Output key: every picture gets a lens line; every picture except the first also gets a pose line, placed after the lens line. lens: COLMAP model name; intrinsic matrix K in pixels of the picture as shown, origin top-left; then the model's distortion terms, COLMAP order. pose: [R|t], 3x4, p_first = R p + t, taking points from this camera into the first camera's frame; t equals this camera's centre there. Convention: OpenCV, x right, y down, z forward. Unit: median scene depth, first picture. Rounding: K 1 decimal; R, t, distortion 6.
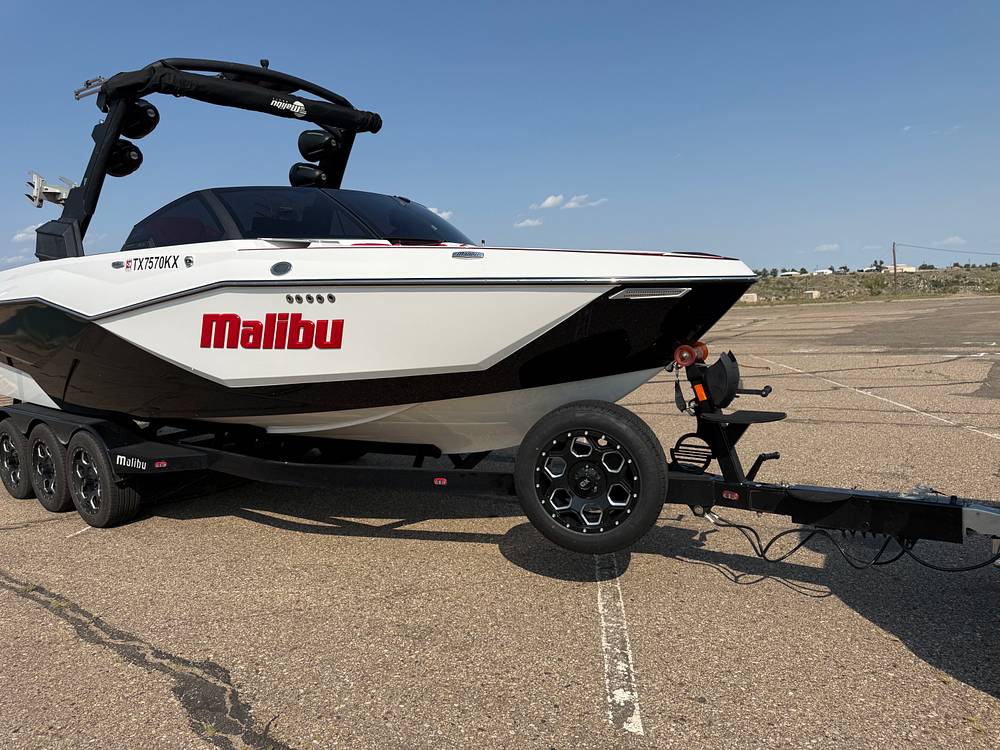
lens RADIAL K [[716.5, 0, 495.4], [0, 716.5, 379.3], [0, 0, 1]] dist [0.002434, -0.009272]
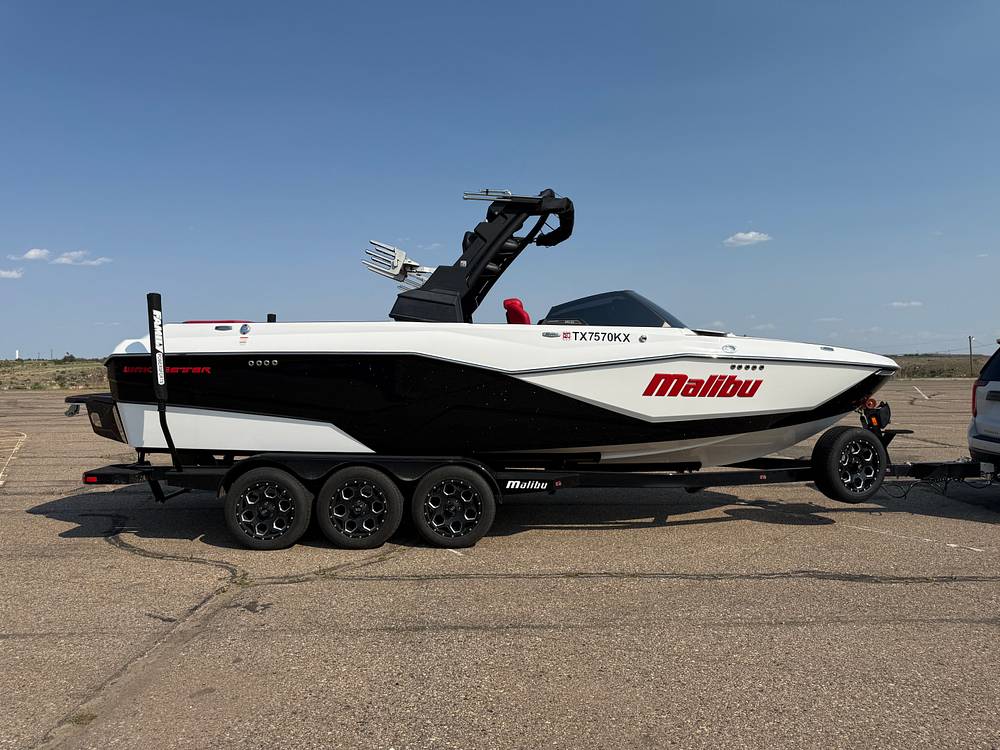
lens RADIAL K [[716.5, 0, 495.2], [0, 716.5, 368.2], [0, 0, 1]] dist [0.002434, -0.009272]
pose [[0.802220, 0.045807, 0.595269, -1.635501], [0.028501, 0.992977, -0.114821, 0.064518], [-0.596348, 0.109077, 0.795280, -0.008486]]
